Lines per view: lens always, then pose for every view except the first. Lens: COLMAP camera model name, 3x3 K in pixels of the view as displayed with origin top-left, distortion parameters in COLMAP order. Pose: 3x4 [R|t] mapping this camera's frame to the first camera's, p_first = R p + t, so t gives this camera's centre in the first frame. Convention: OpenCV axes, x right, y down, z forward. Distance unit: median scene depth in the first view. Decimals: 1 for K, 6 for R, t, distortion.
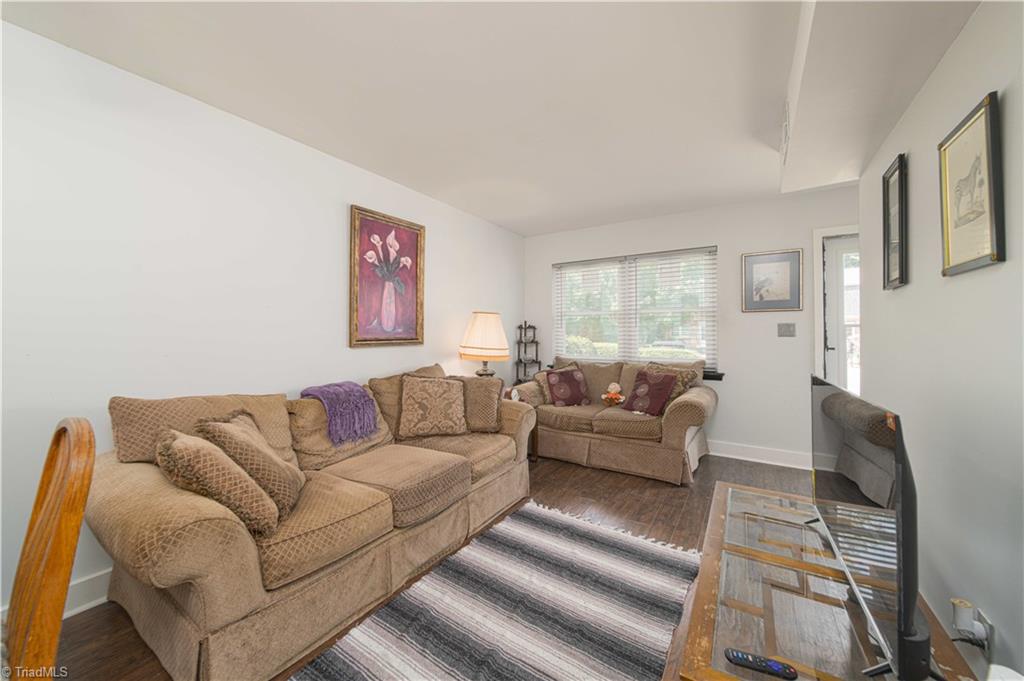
lens RADIAL K [[371.8, 0, 499.3], [0, 371.8, 329.4], [0, 0, 1]] dist [0.000060, -0.000019]
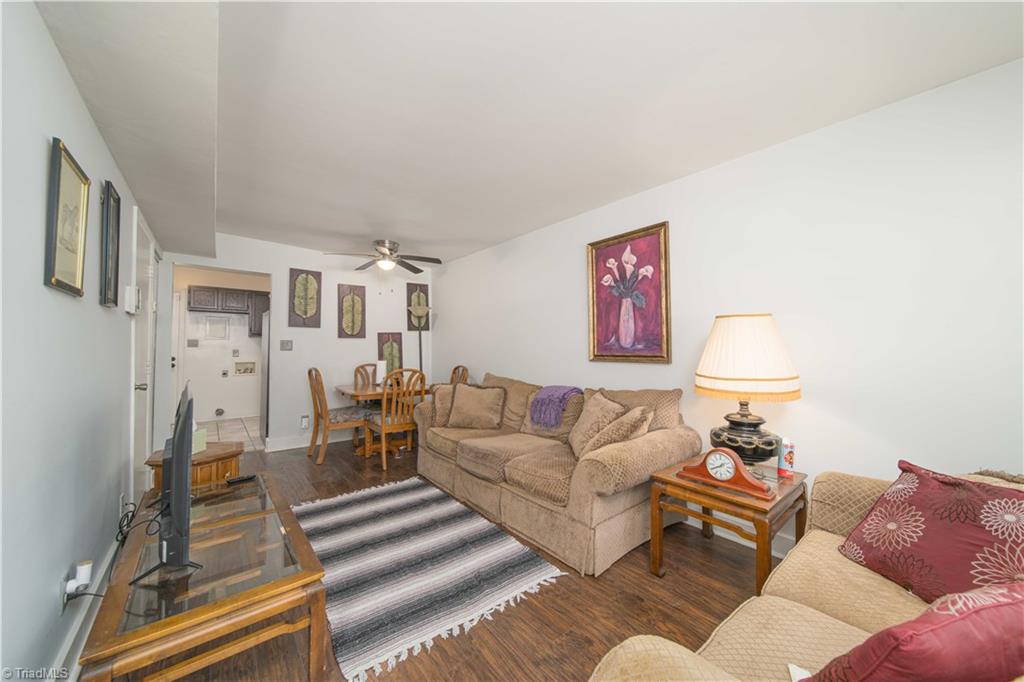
lens RADIAL K [[360.4, 0, 514.1], [0, 360.4, 340.8], [0, 0, 1]] dist [-0.000421, -0.000144]
pose [[-0.271922, -0.014616, -0.962208, 0.729918], [0.007564, 0.999821, -0.017325, 0.001433], [0.962289, -0.011989, -0.271763, 0.981412]]
